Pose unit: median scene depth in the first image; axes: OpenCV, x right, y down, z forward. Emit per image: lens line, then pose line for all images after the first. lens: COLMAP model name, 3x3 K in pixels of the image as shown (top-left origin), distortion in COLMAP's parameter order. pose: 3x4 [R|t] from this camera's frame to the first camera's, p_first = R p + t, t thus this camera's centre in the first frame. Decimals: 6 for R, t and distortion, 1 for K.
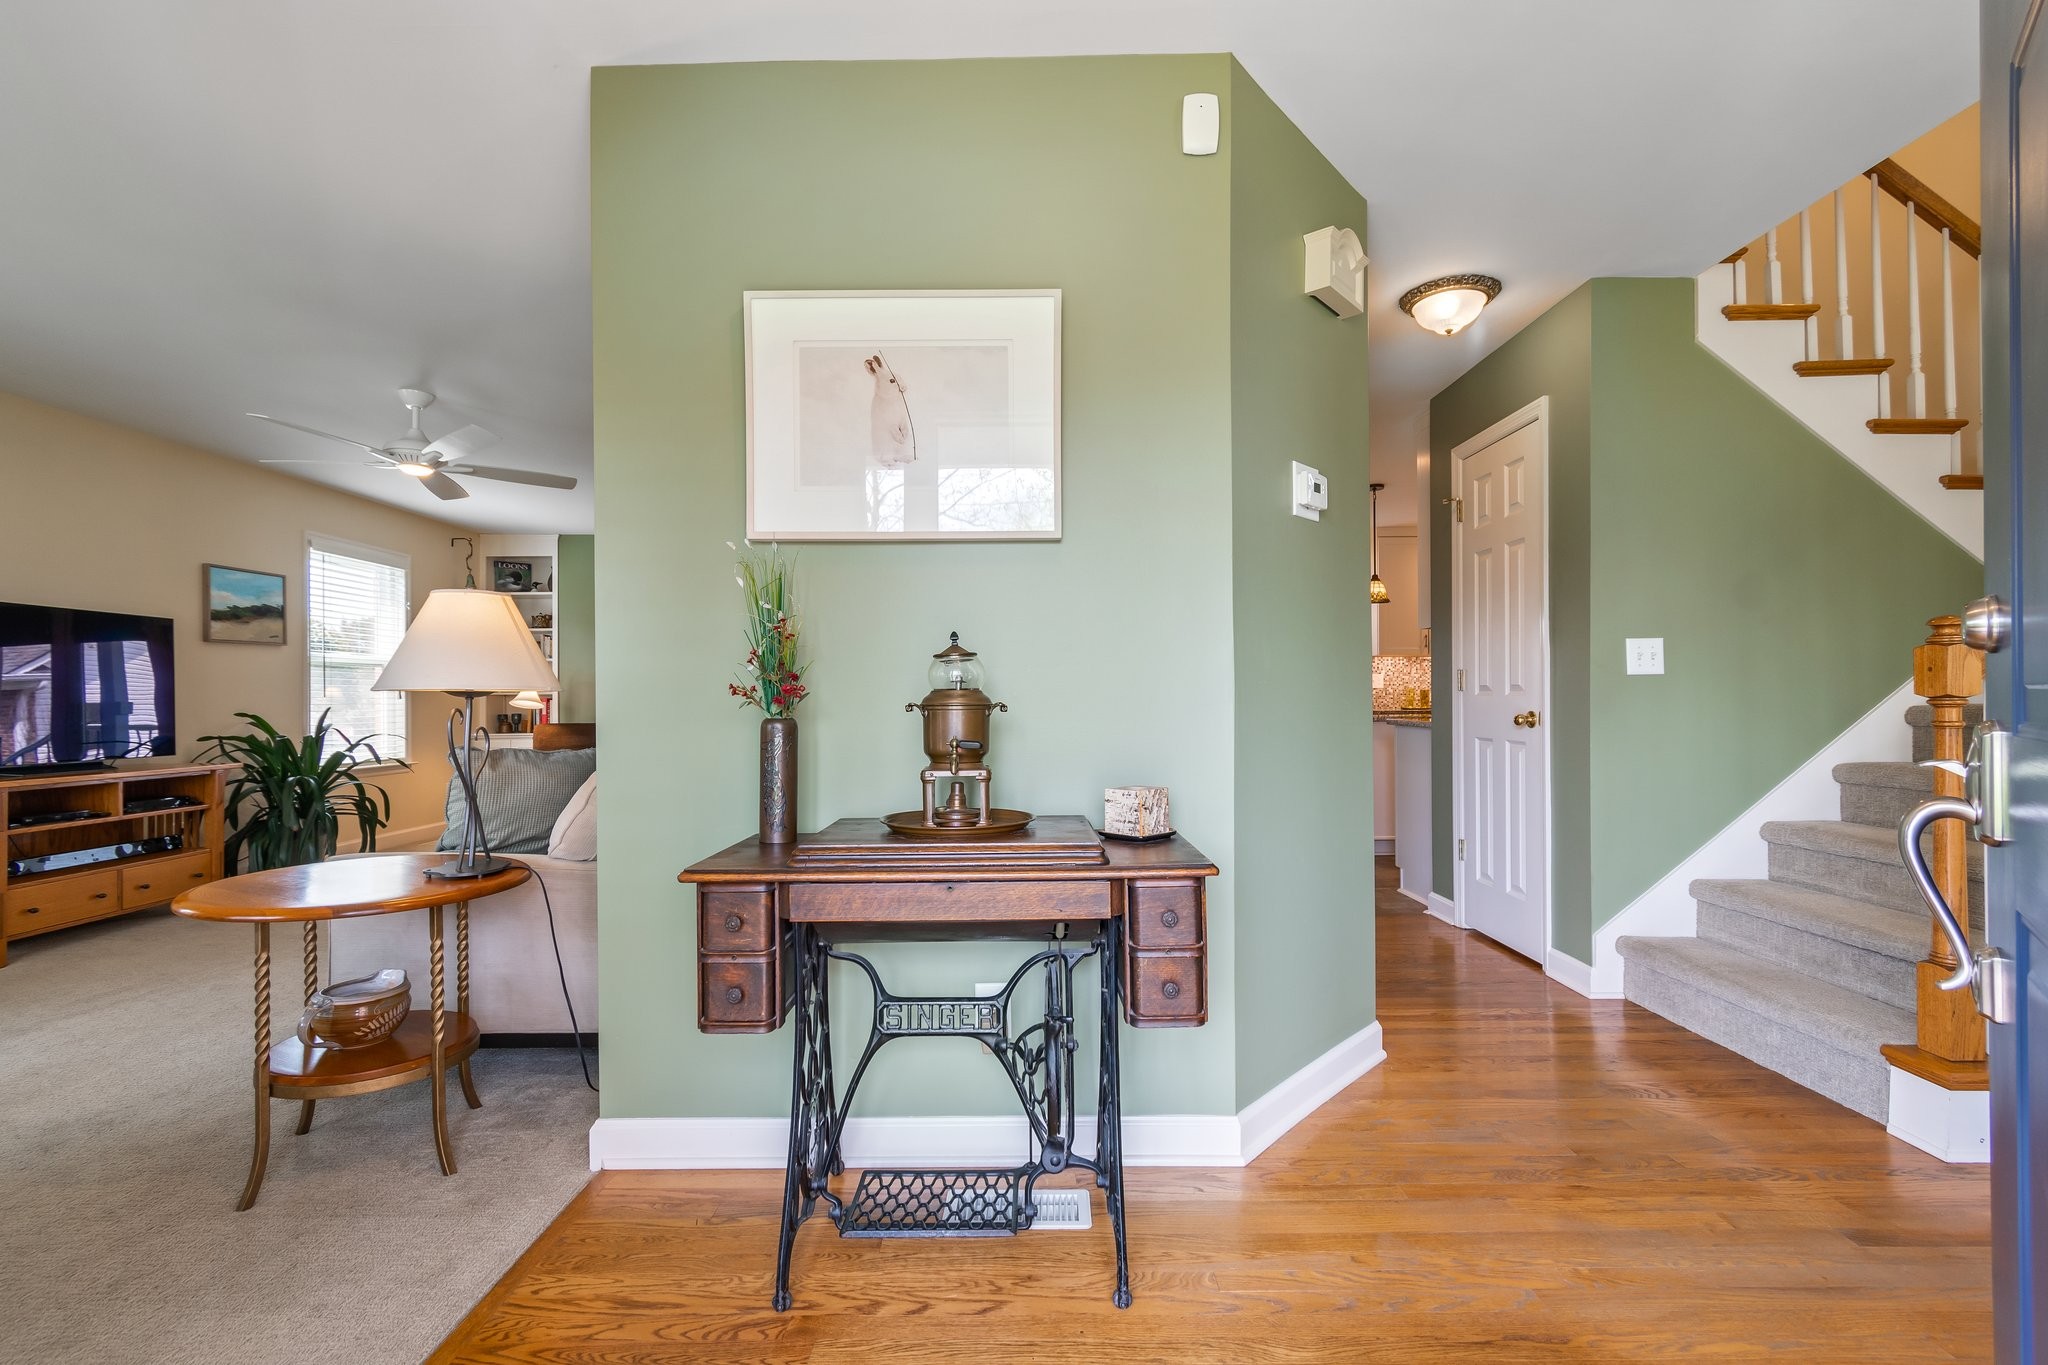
lens RADIAL K [[921.5, 0, 1021.7], [0, 921.5, 698.4], [0, 0, 1]] dist [0.004725, 0.000321]
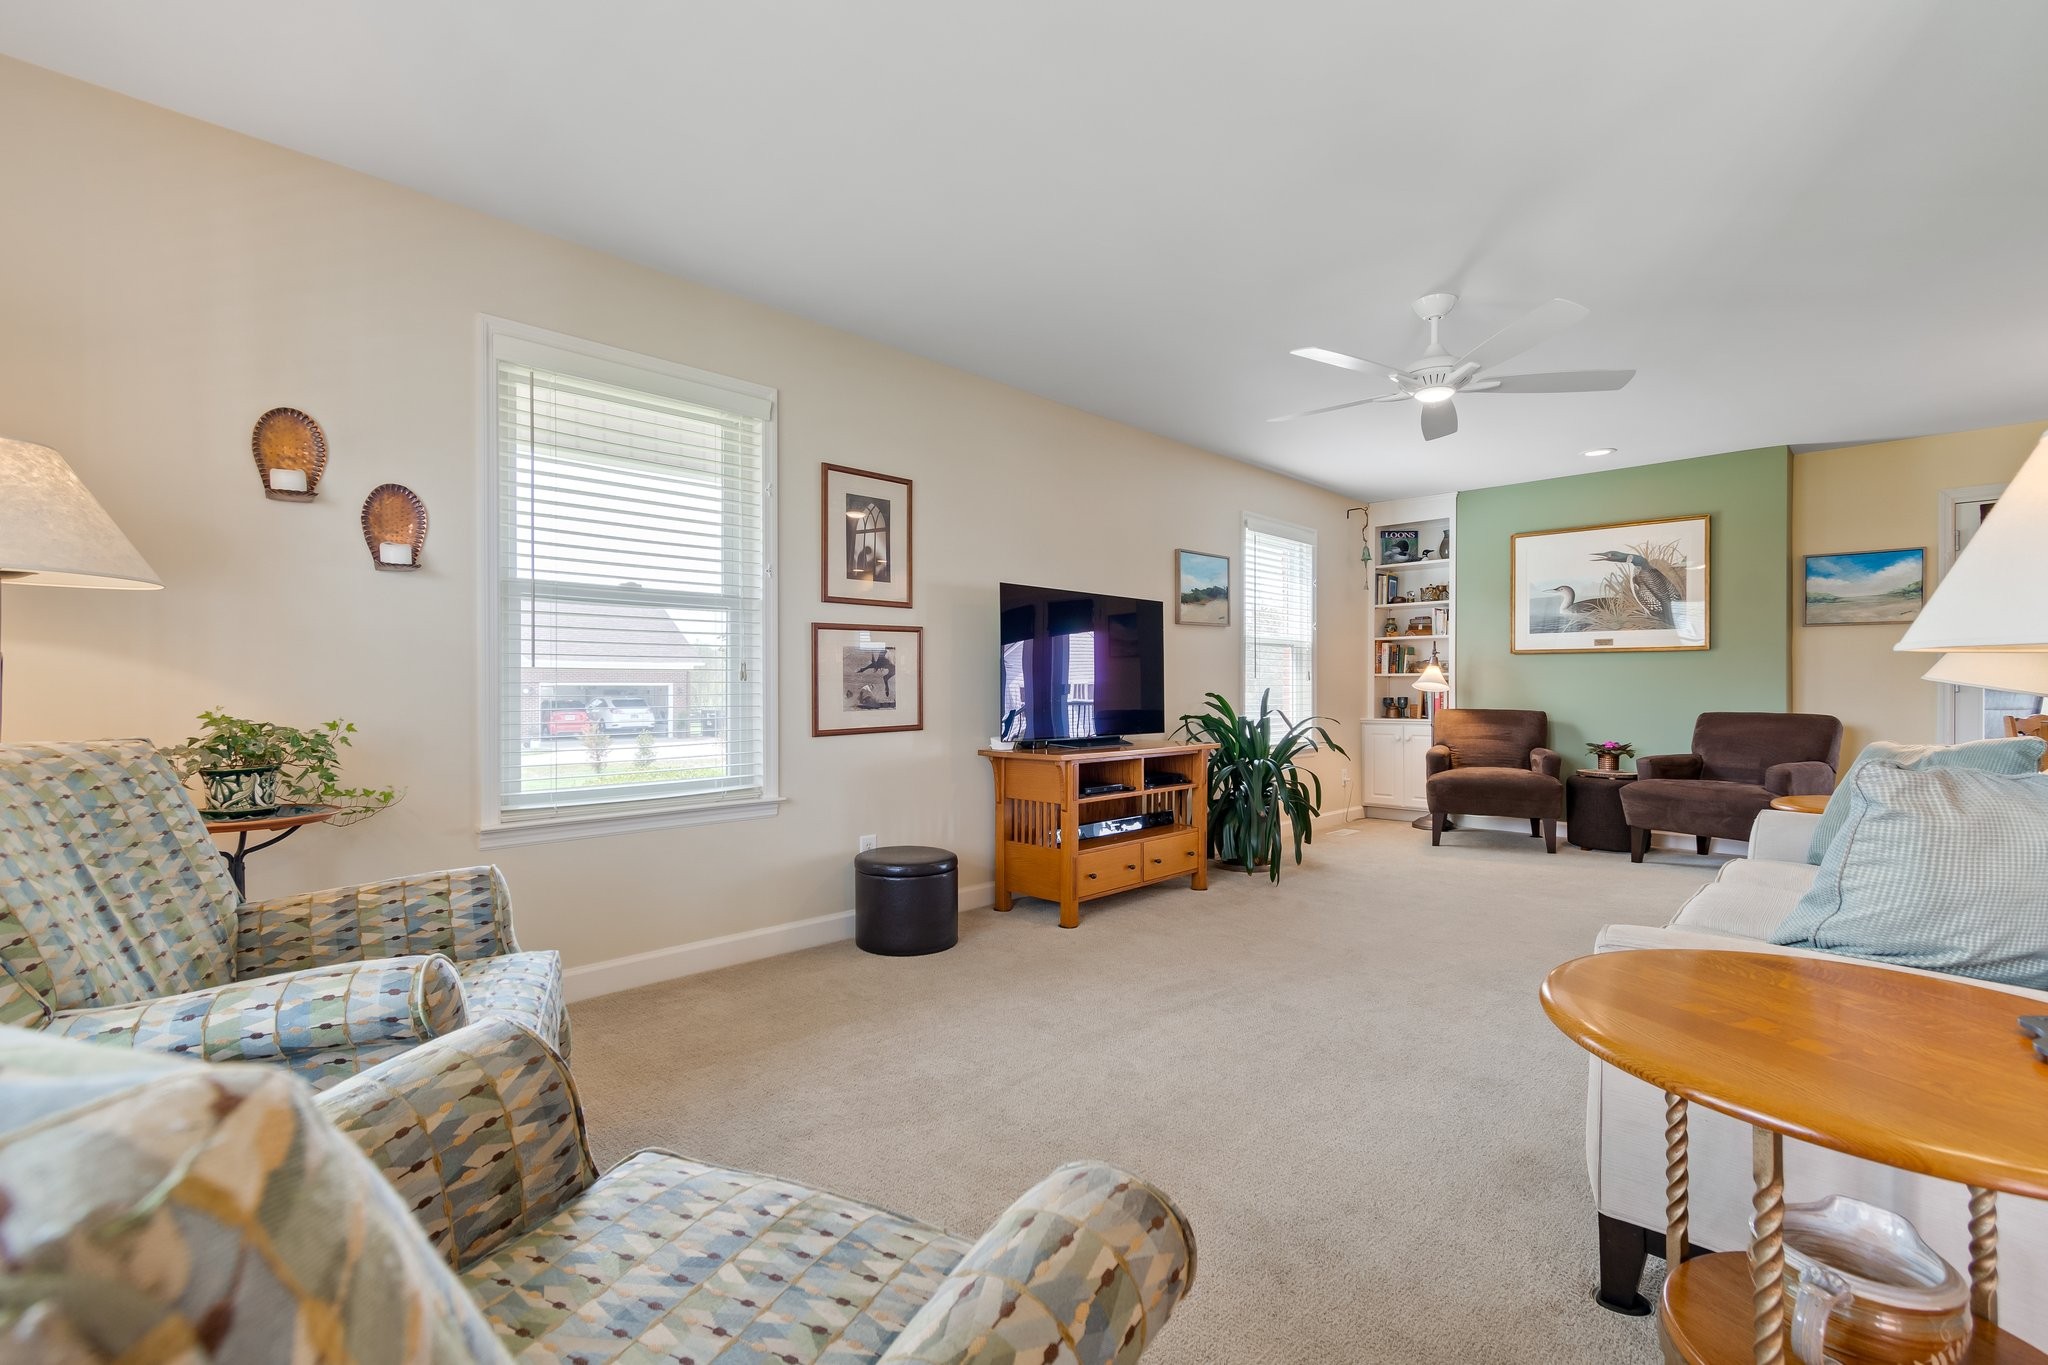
lens RADIAL K [[921.5, 0, 1027.6], [0, 921.5, 693.0], [0, 0, 1]] dist [0.004725, 0.000321]
pose [[0.718700, 0.008638, -0.695267, -0.275238], [-0.000701, 0.999931, 0.011698, 0.004163], [0.695320, -0.007919, 0.718656, 0.133480]]
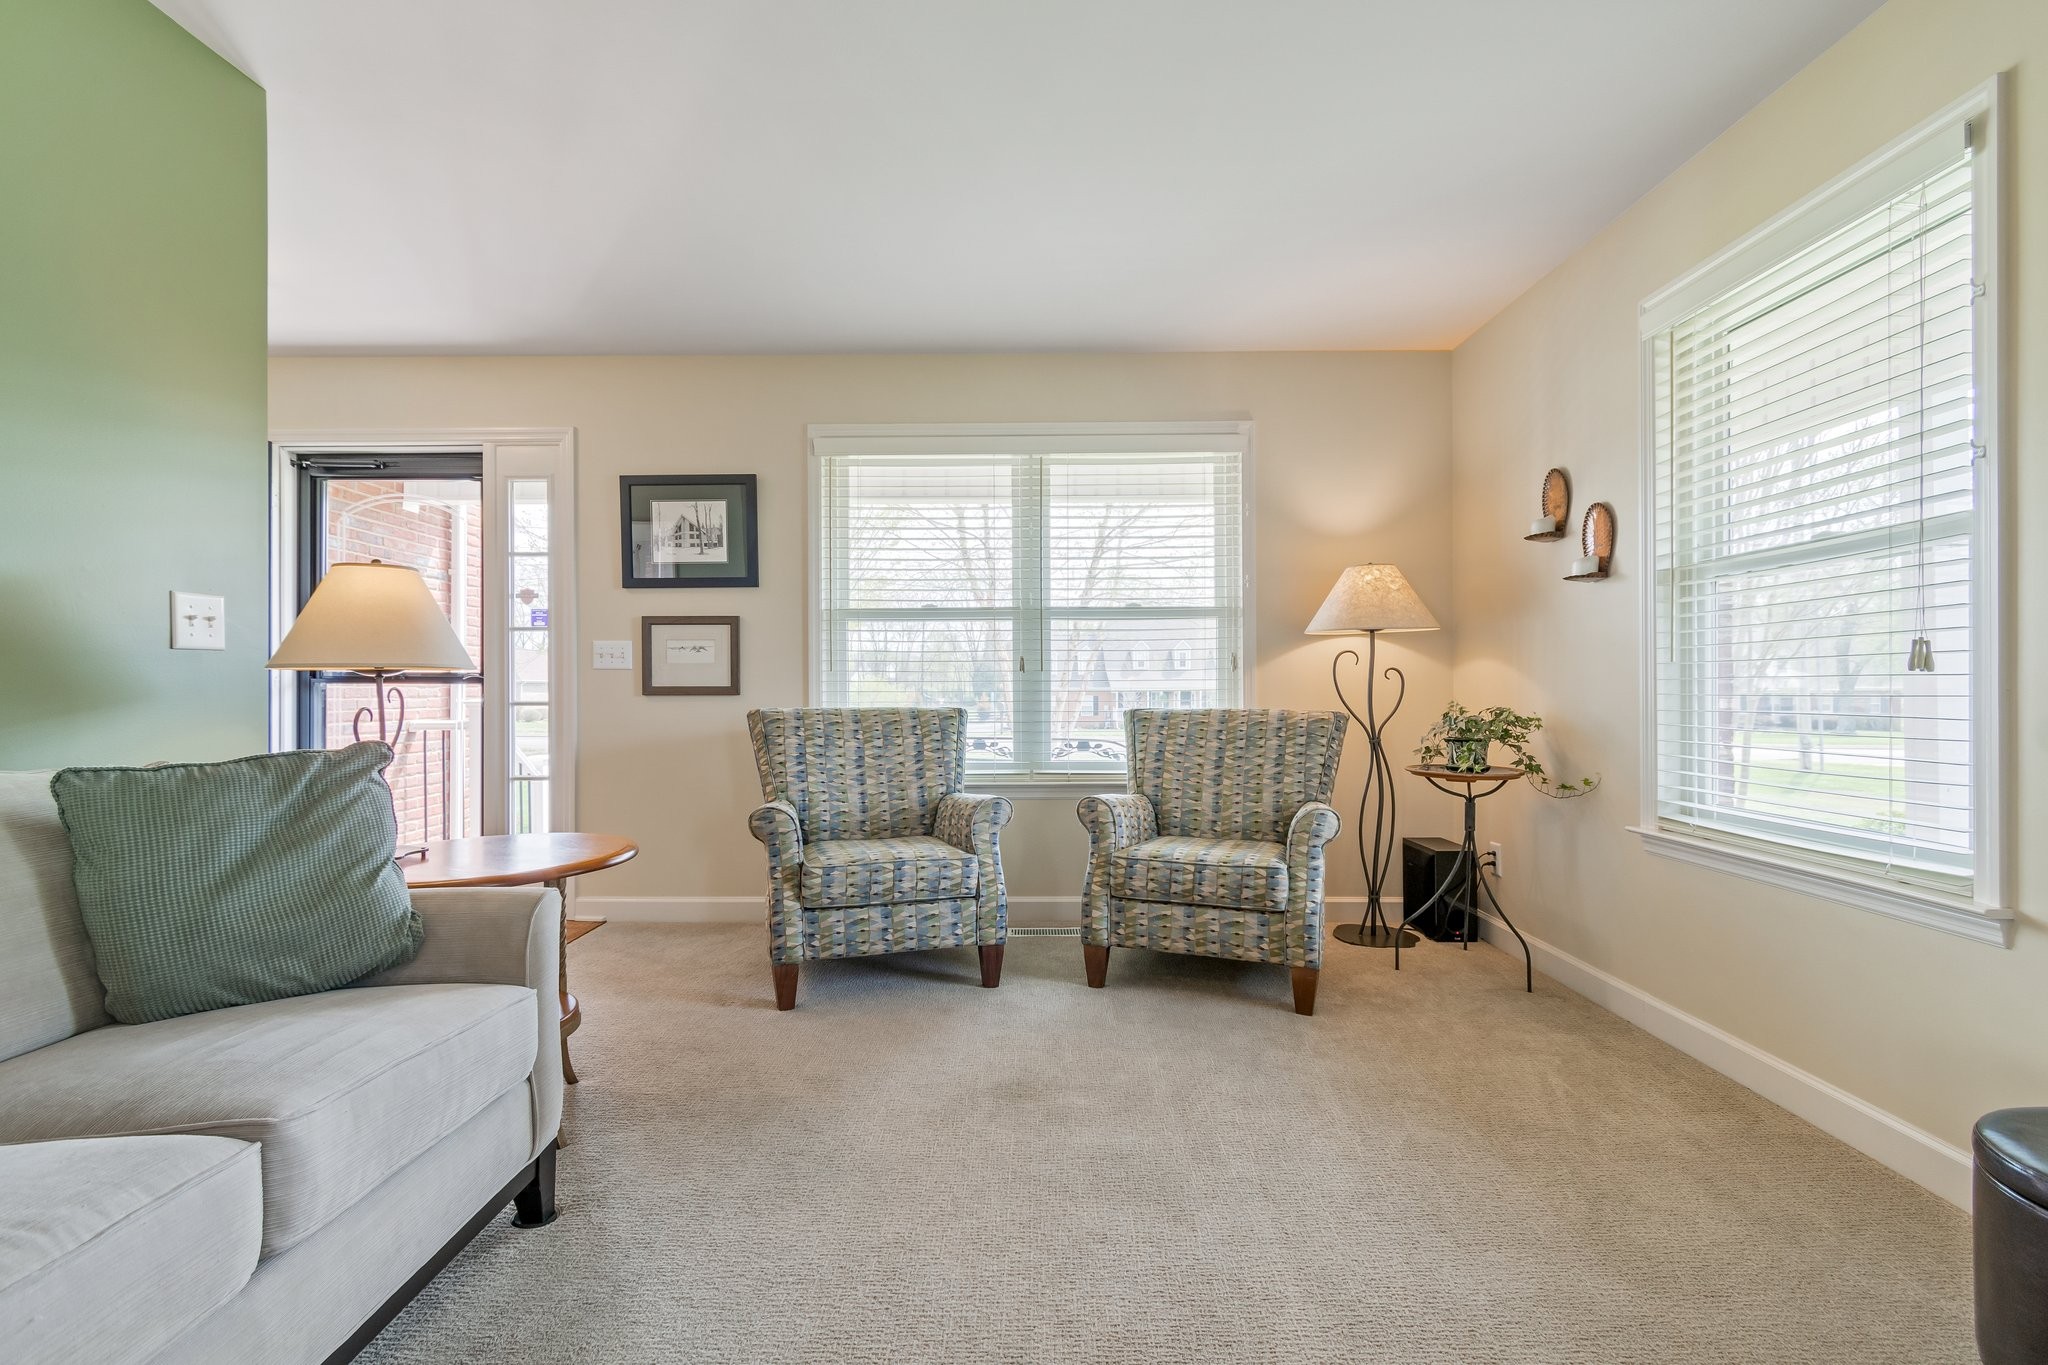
lens RADIAL K [[921.5, 0, 1017.3], [0, 921.5, 688.2], [0, 0, 1]] dist [0.004725, 0.000321]
pose [[-0.999953, 0.009047, 0.003585, -0.522112], [0.009043, 0.999958, -0.001234, 0.006429], [-0.003596, -0.001201, -0.999993, 0.814642]]
